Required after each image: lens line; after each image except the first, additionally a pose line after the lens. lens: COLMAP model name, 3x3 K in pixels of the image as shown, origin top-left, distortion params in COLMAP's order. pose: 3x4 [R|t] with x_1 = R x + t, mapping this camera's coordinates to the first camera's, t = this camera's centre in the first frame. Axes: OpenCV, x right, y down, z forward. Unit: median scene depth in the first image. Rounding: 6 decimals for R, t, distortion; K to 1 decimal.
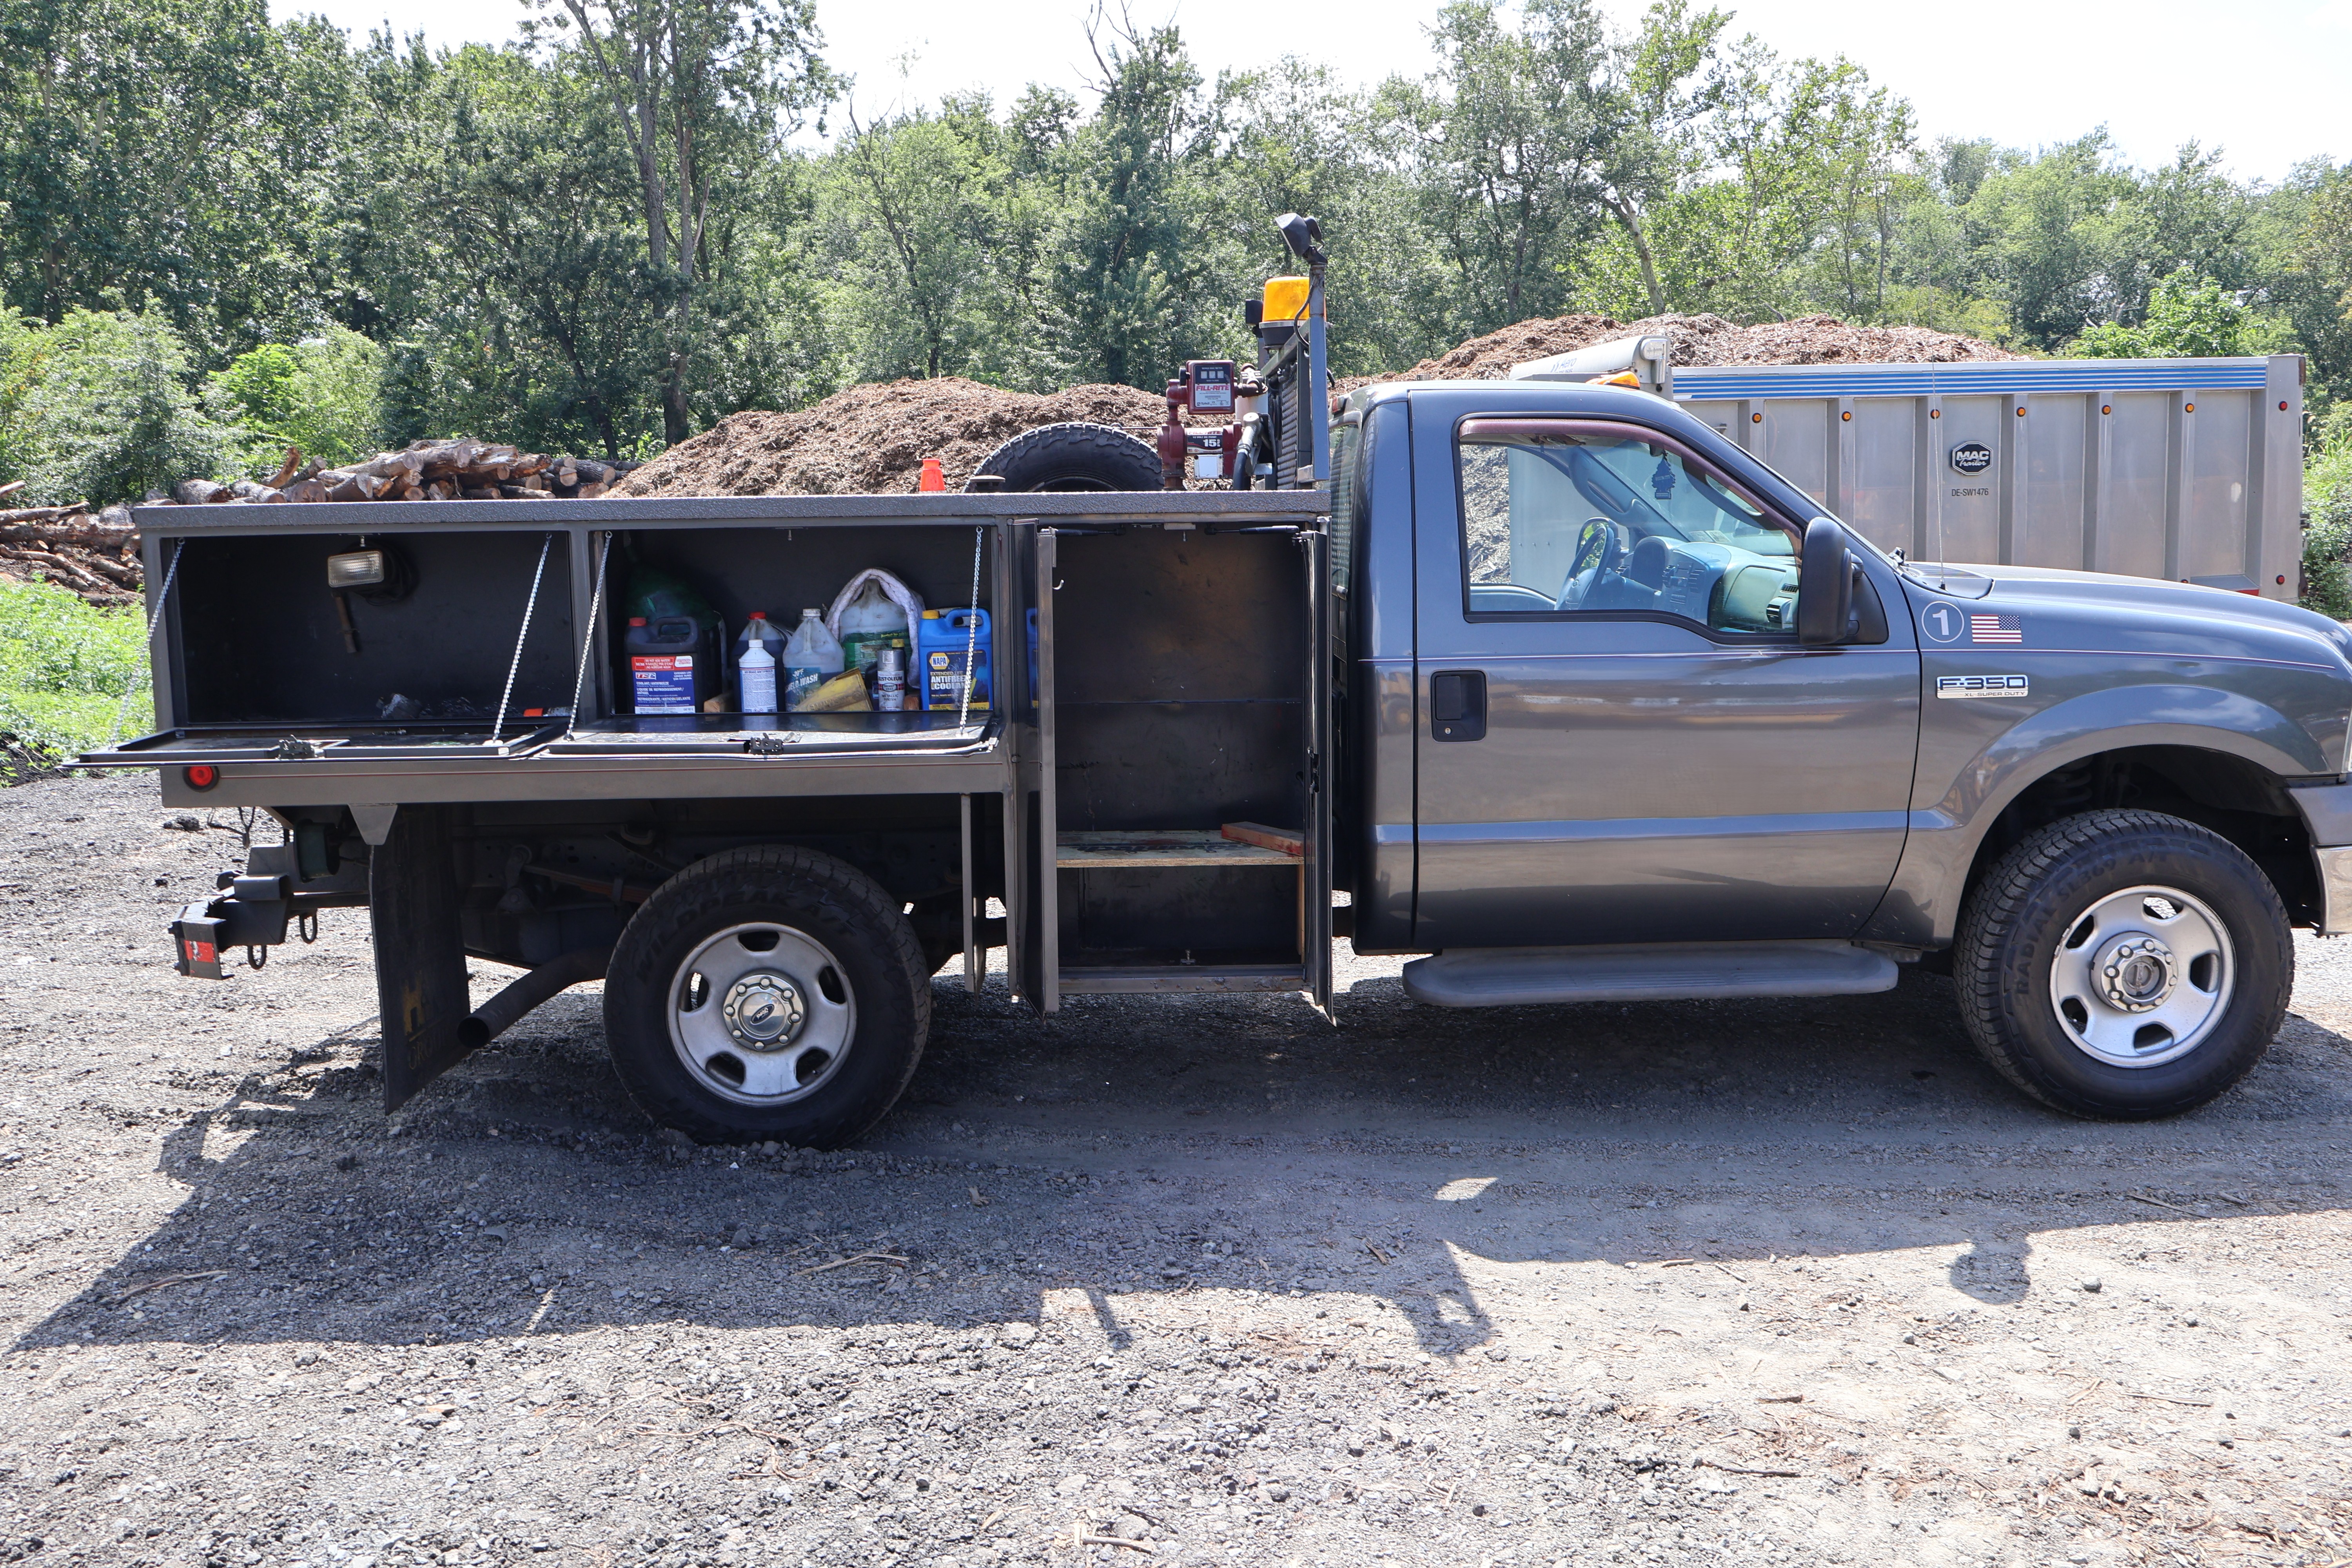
lens RADIAL K [[1966.5, 0, 1170.0], [0, 1966.5, 791.7], [0, 0, 1]] dist [-0.002857, 0.006863]
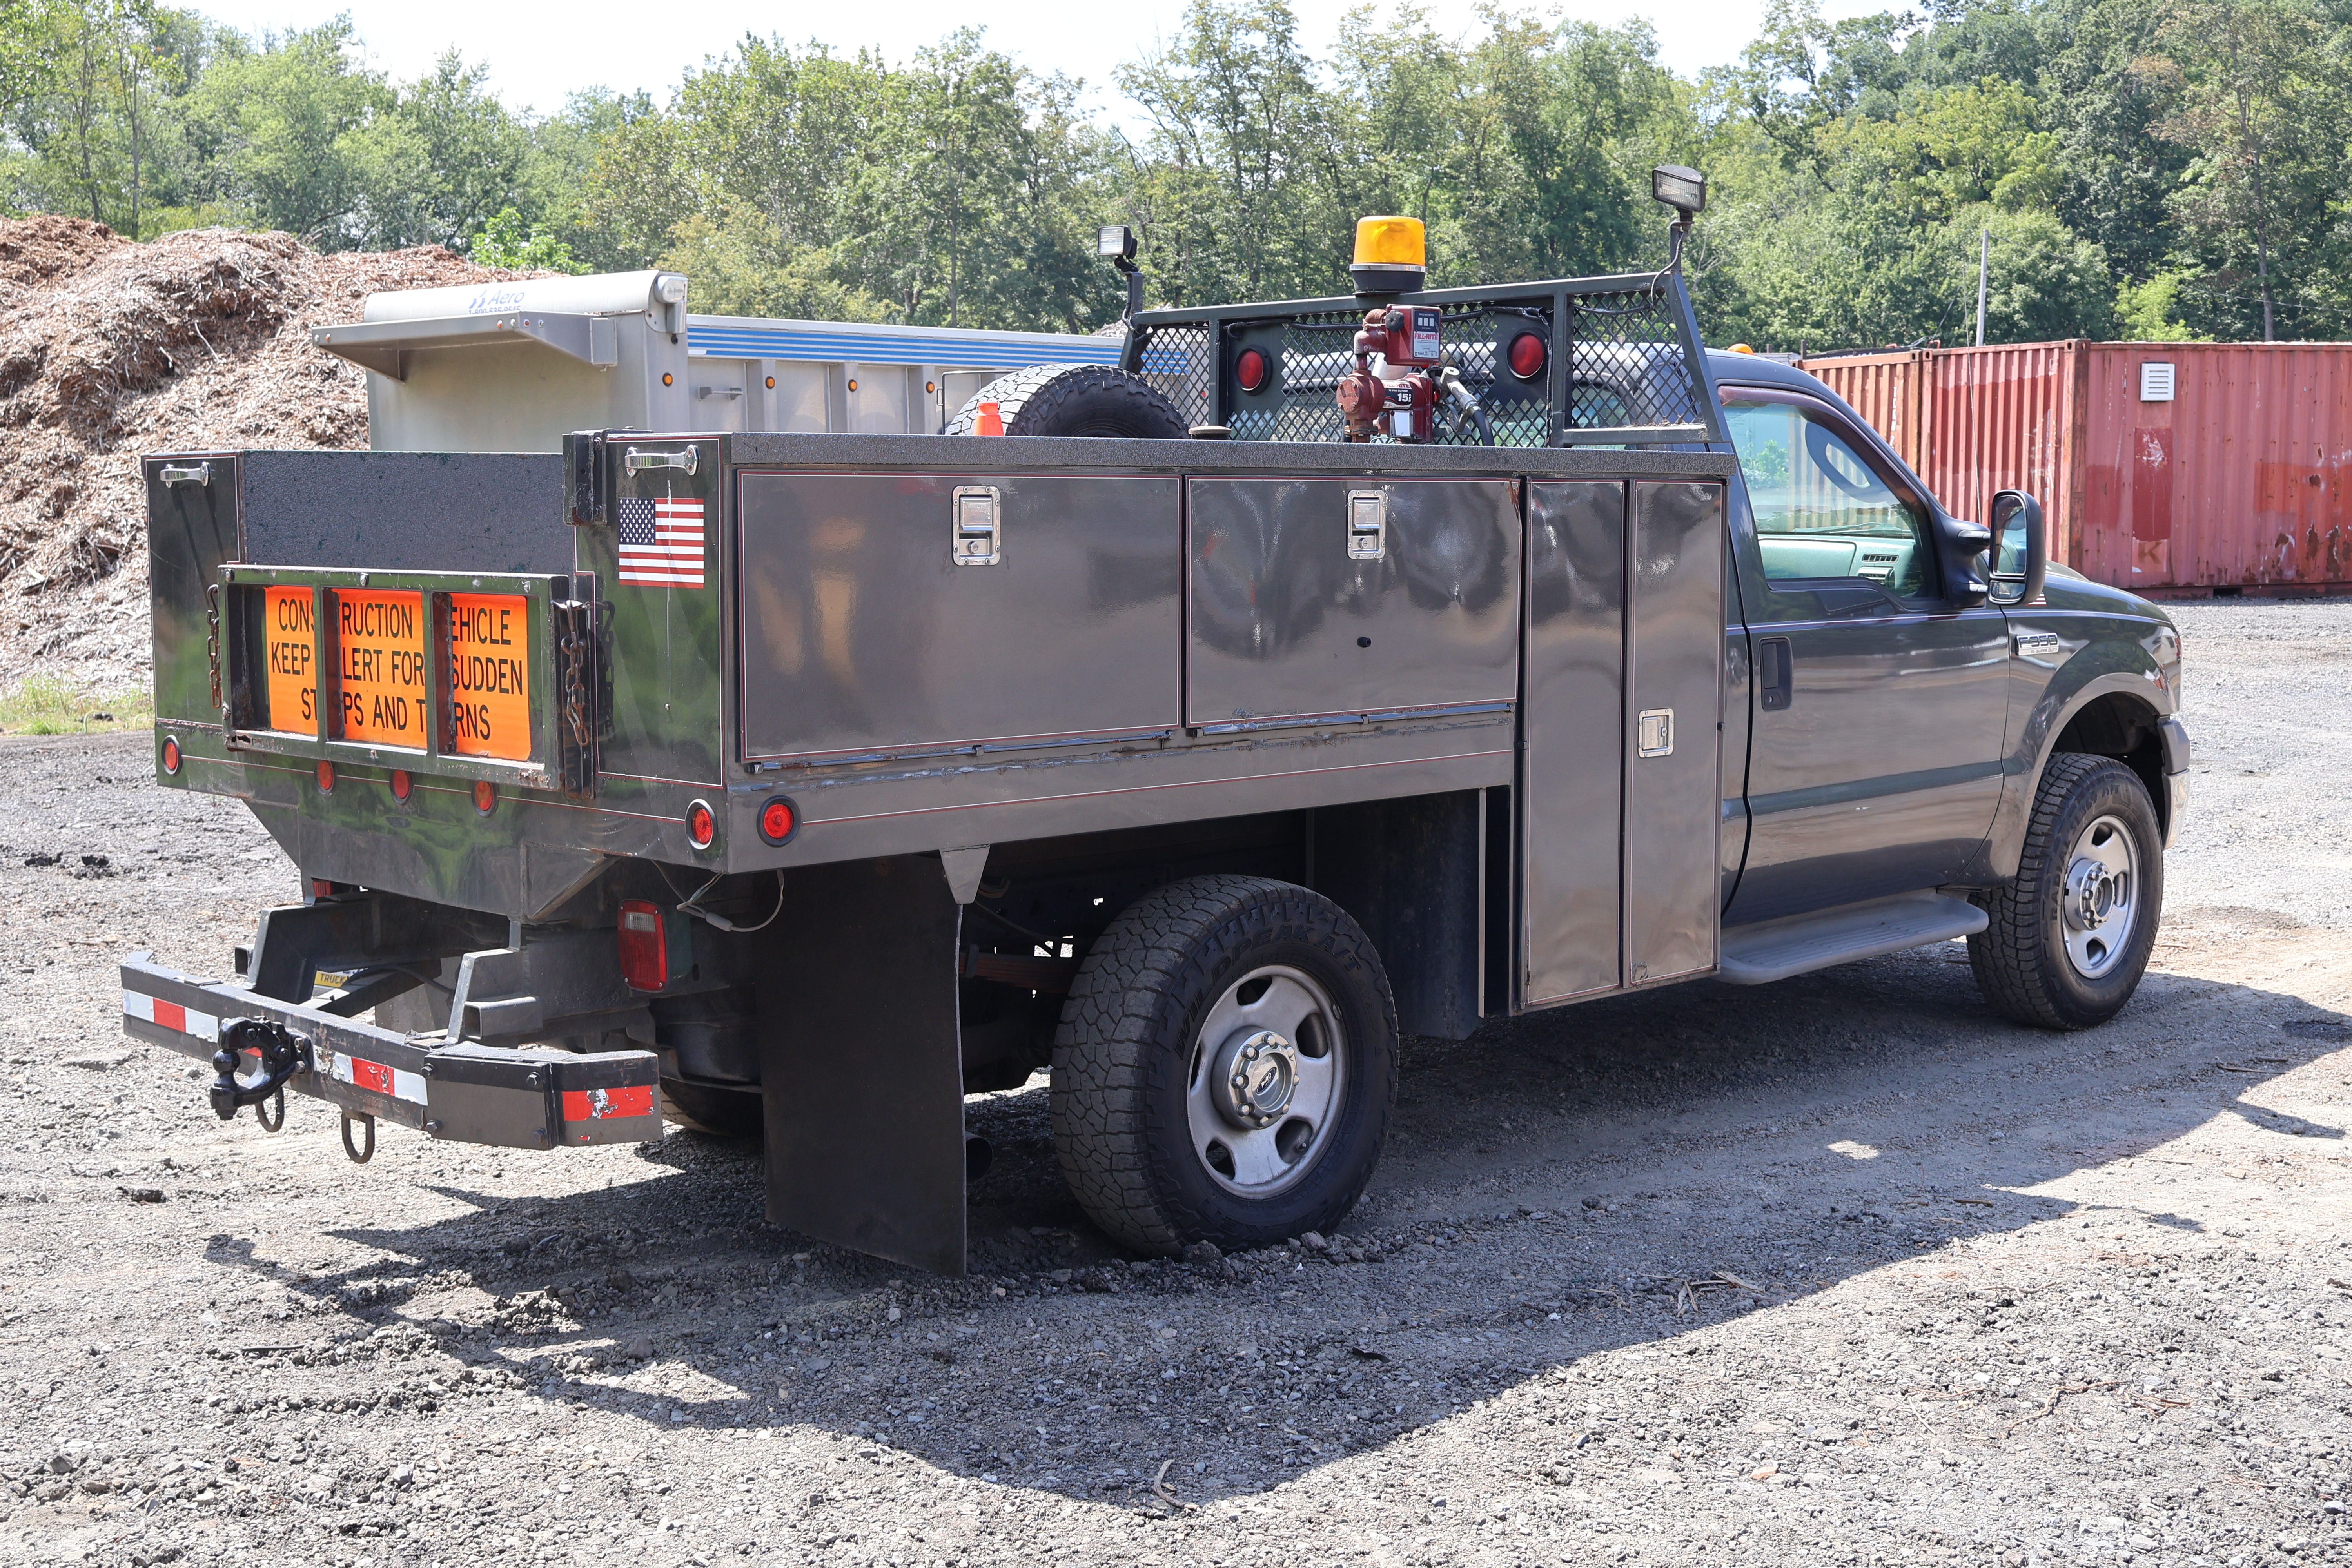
lens RADIAL K [[2751.8, 0, 1176.0], [0, 2751.8, 784.0], [0, 0, 1]] dist [0.009573, -0.003618]
pose [[0.731200, -0.055030, 0.679940, -0.195842], [0.084377, 0.996383, -0.010097, -0.000039], [-0.676925, 0.064755, 0.733198, 0.037101]]
